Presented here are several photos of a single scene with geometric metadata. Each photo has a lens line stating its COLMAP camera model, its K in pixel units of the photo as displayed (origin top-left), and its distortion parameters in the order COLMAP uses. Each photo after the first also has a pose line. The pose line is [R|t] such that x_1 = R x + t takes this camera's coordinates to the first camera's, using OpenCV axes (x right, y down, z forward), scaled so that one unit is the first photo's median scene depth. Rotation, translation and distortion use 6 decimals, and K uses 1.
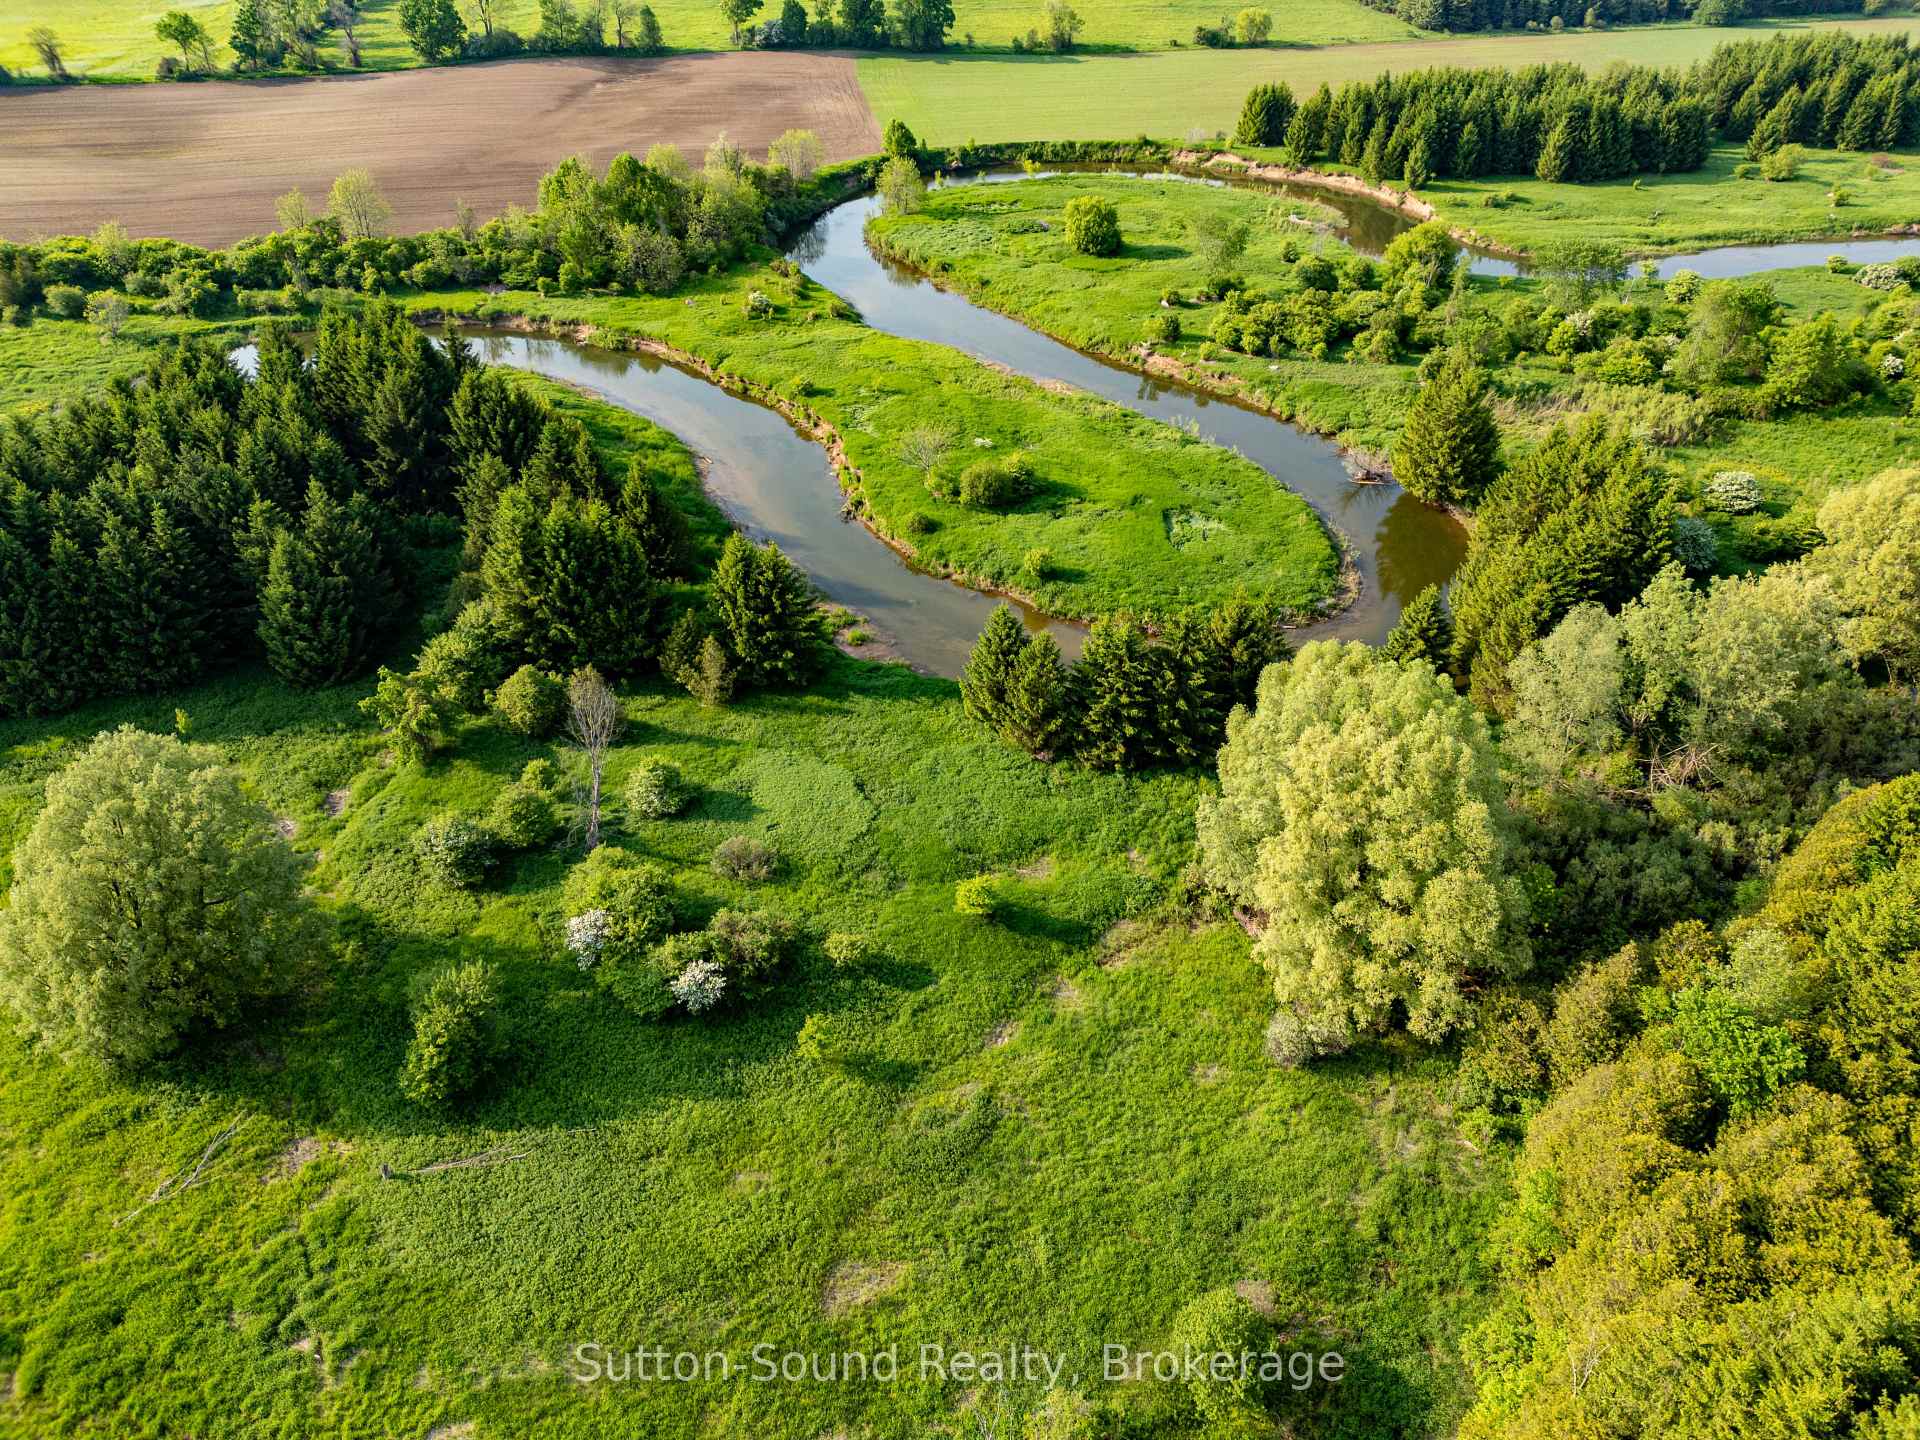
lens RADIAL K [[1330.2, 0, 960.0], [0, 1330.2, 720.0], [0, 0, 1]] dist [0.068028, -0.059039]
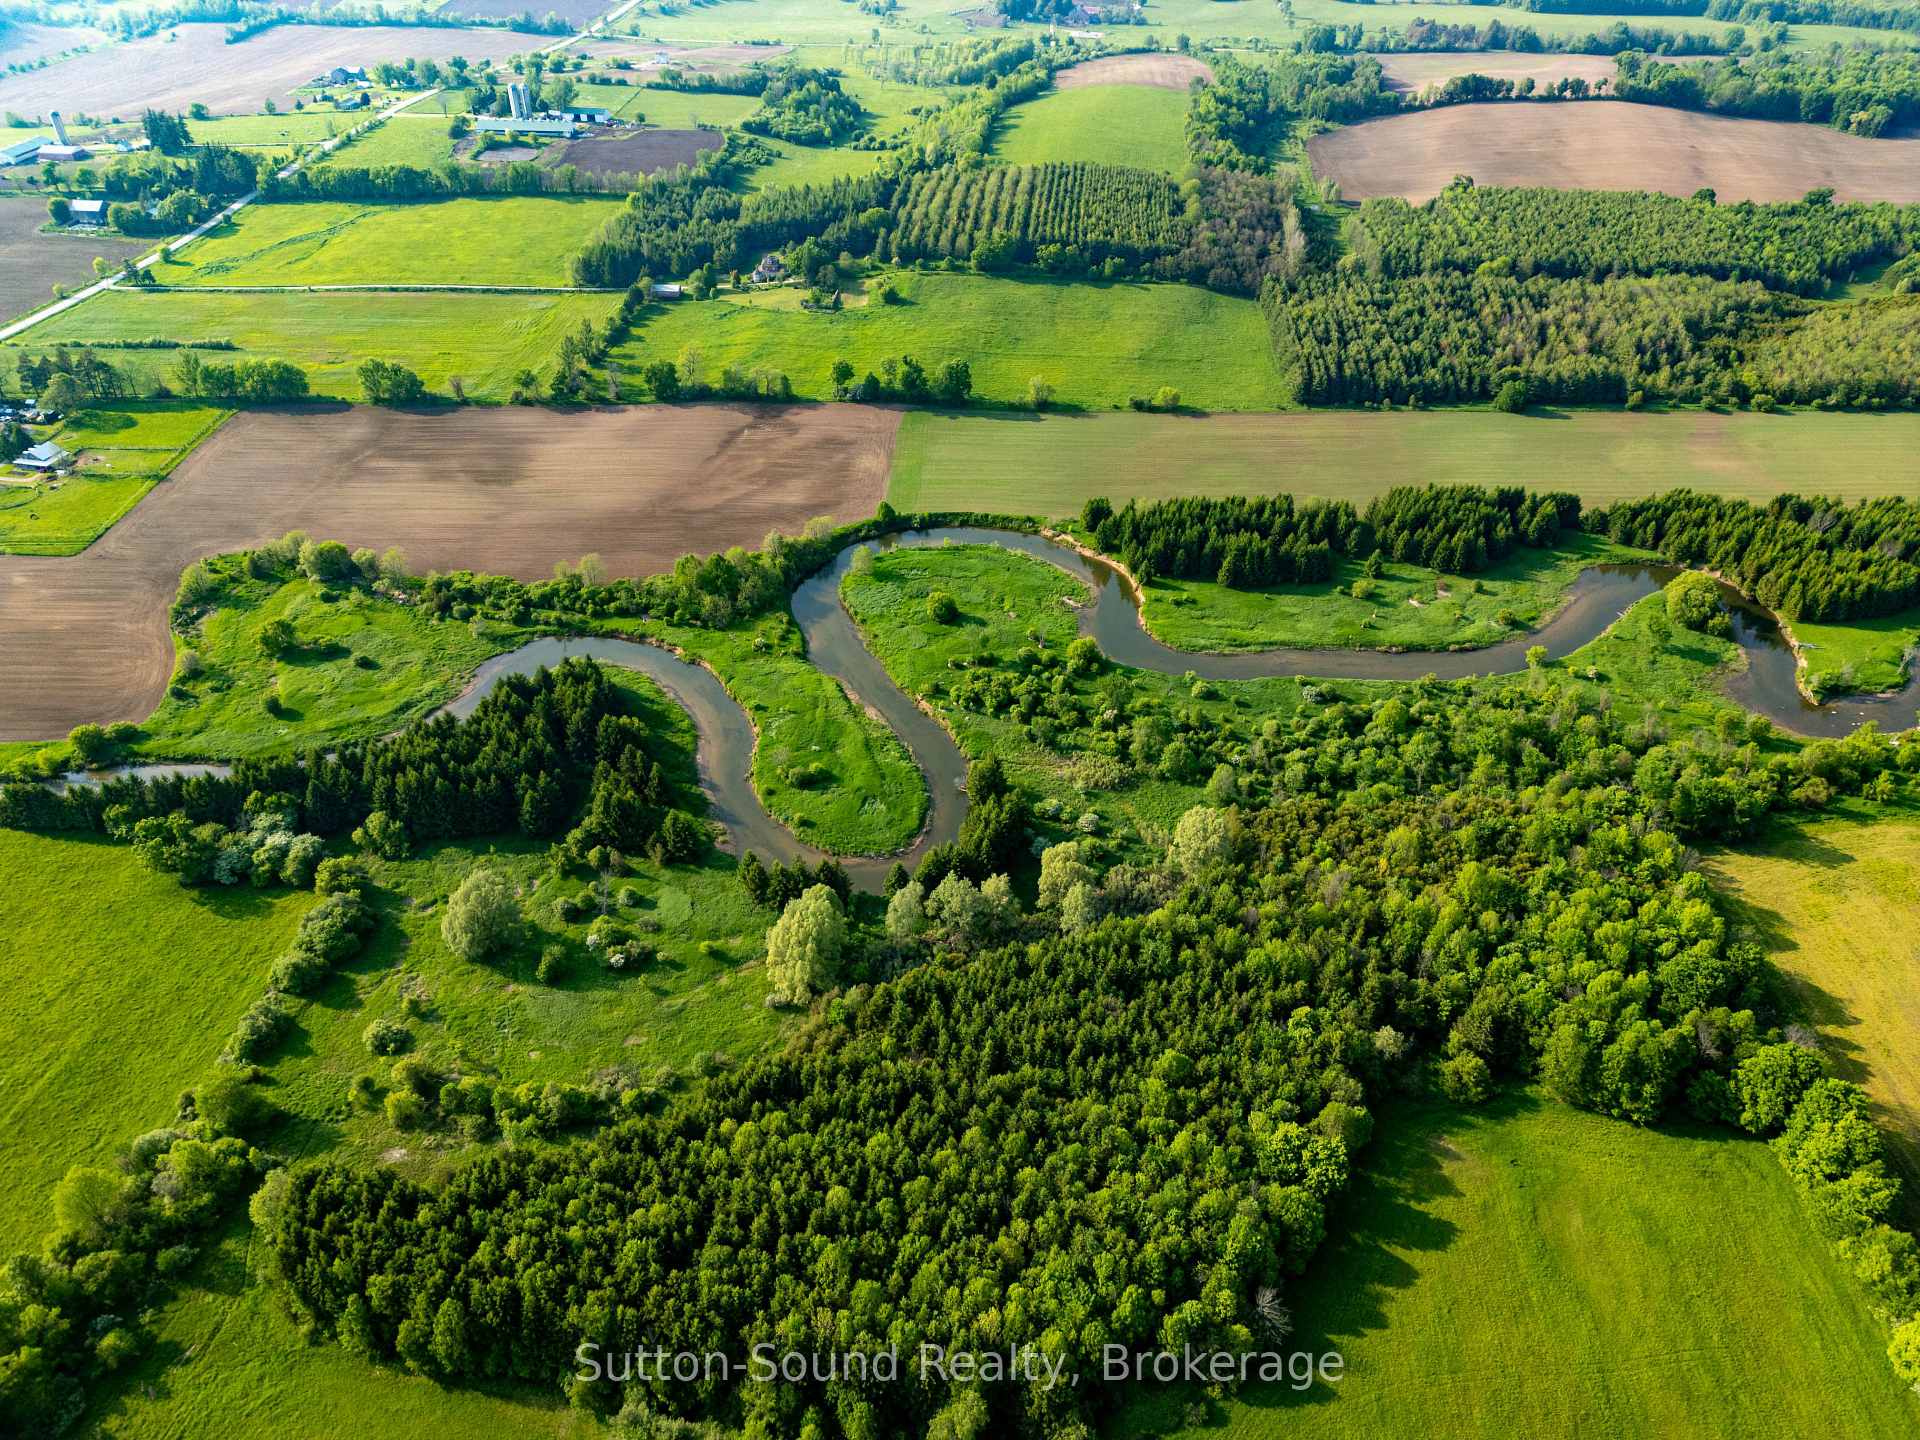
lens RADIAL K [[1330.2, 0, 960.0], [0, 1330.2, 720.0], [0, 0, 1]] dist [0.068028, -0.059039]
pose [[0.978932, 0.127863, -0.159192, 0.512091], [-0.126956, 0.991781, 0.015898, -0.264148], [0.159917, 0.004647, 0.987120, -1.030729]]
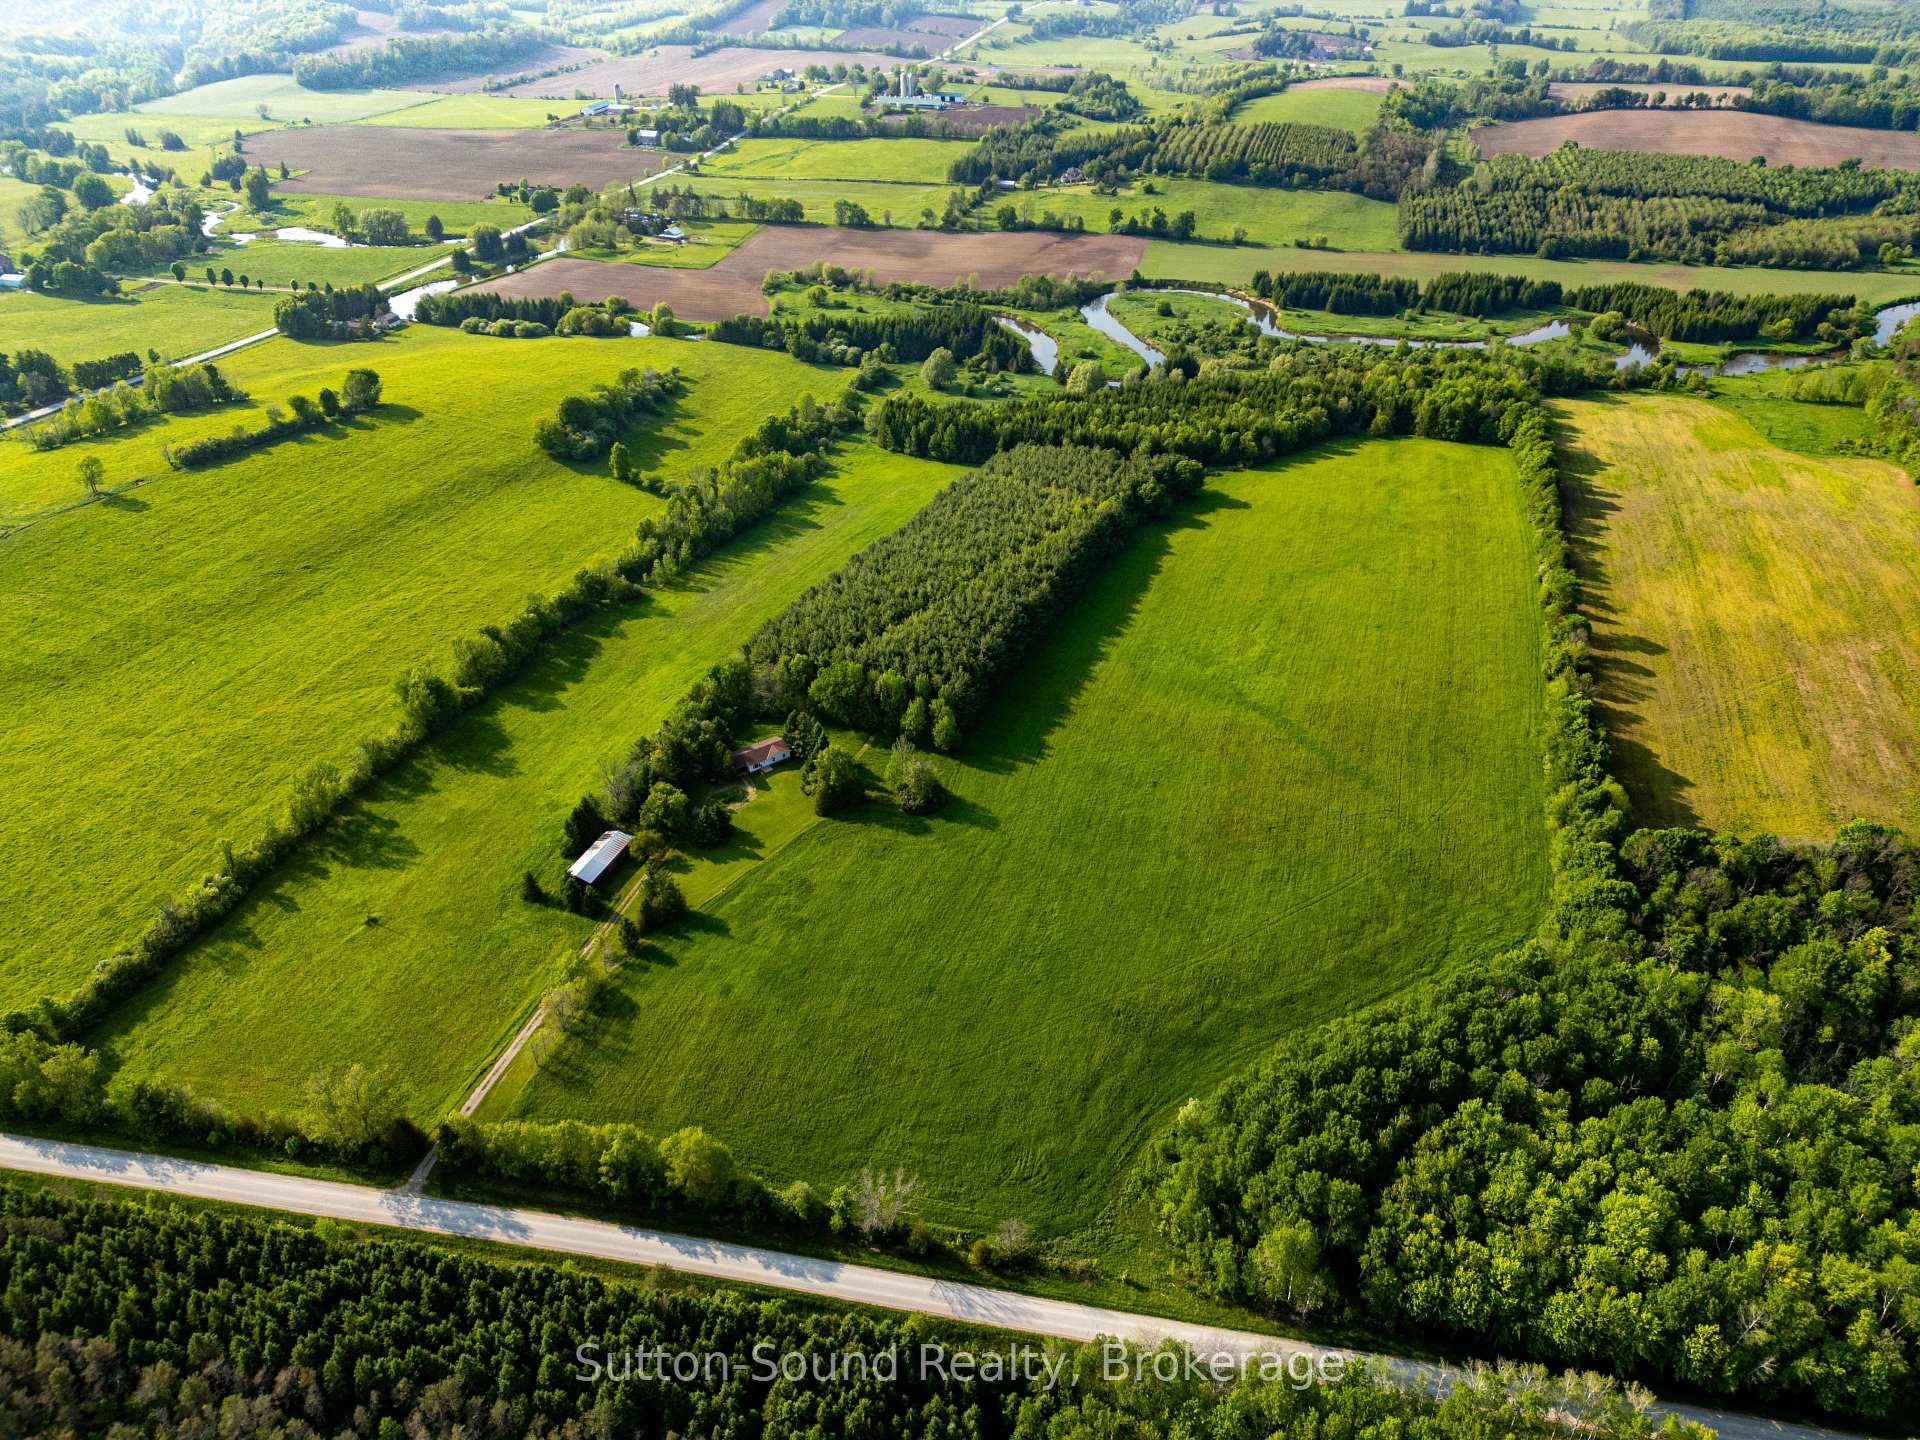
lens RADIAL K [[1330.2, 0, 960.0], [0, 1330.2, 720.0], [0, 0, 1]] dist [0.068028, -0.059039]
pose [[0.924495, 0.211293, -0.317277, 1.071518], [-0.225268, 0.974267, -0.007573, 0.942816], [0.307512, 0.078474, 0.948303, -2.727027]]
